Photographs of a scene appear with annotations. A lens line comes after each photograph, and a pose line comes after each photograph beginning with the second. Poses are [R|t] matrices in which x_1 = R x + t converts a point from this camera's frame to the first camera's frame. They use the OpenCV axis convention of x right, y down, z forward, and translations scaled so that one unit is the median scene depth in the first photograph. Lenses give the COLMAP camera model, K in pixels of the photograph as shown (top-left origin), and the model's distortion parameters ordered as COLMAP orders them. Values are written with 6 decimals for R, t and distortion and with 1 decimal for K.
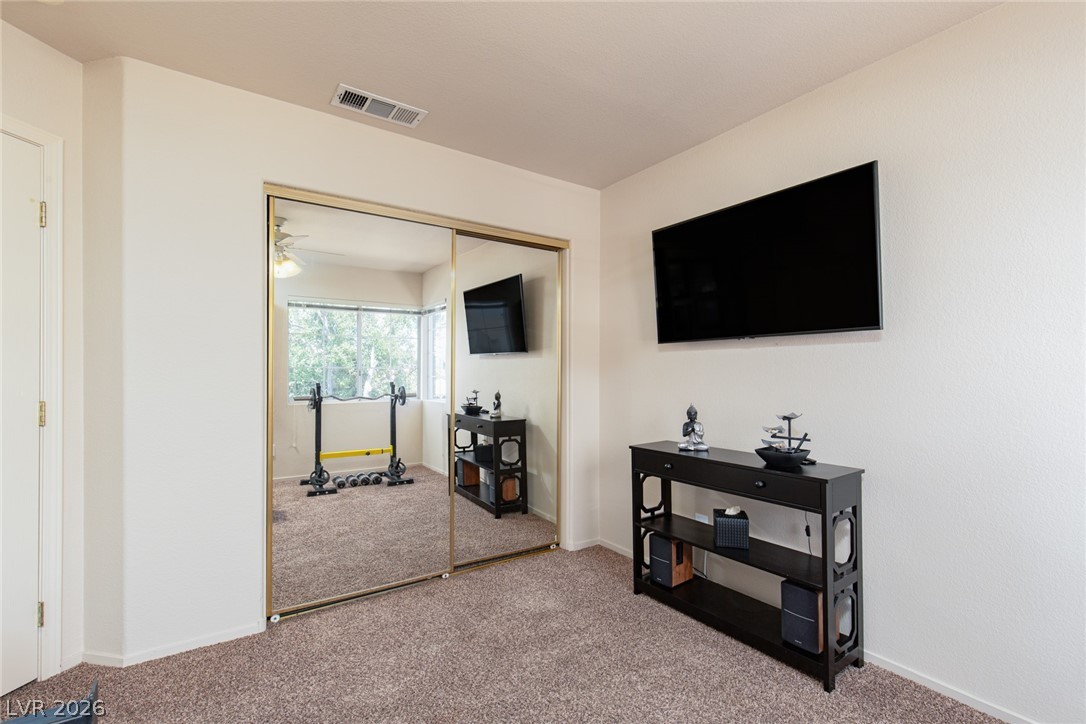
lens RADIAL K [[490.2, 0, 545.2], [0, 490.2, 368.7], [0, 0, 1]] dist [0.002893, 0.000173]
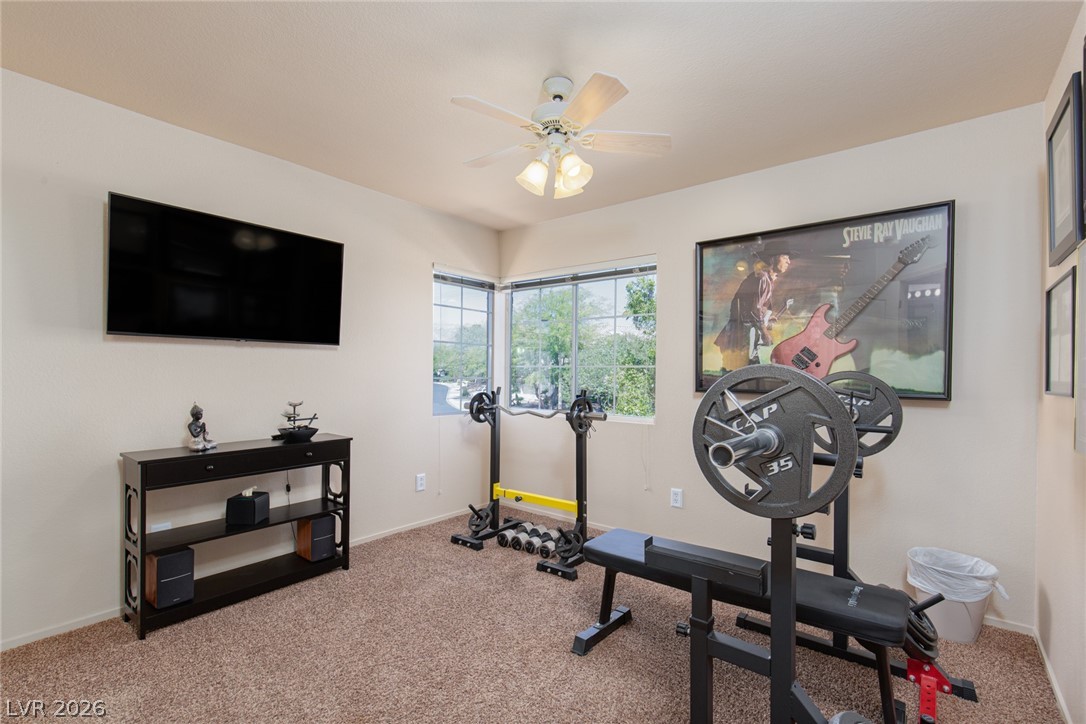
lens RADIAL K [[490.2, 0, 545.2], [0, 490.2, 368.7], [0, 0, 1]] dist [0.002893, 0.000173]
pose [[-0.275449, 0.004295, 0.961306, -0.916413], [-0.015227, 0.999845, -0.008830, 0.003265], [-0.961195, -0.017070, -0.275341, 0.679239]]
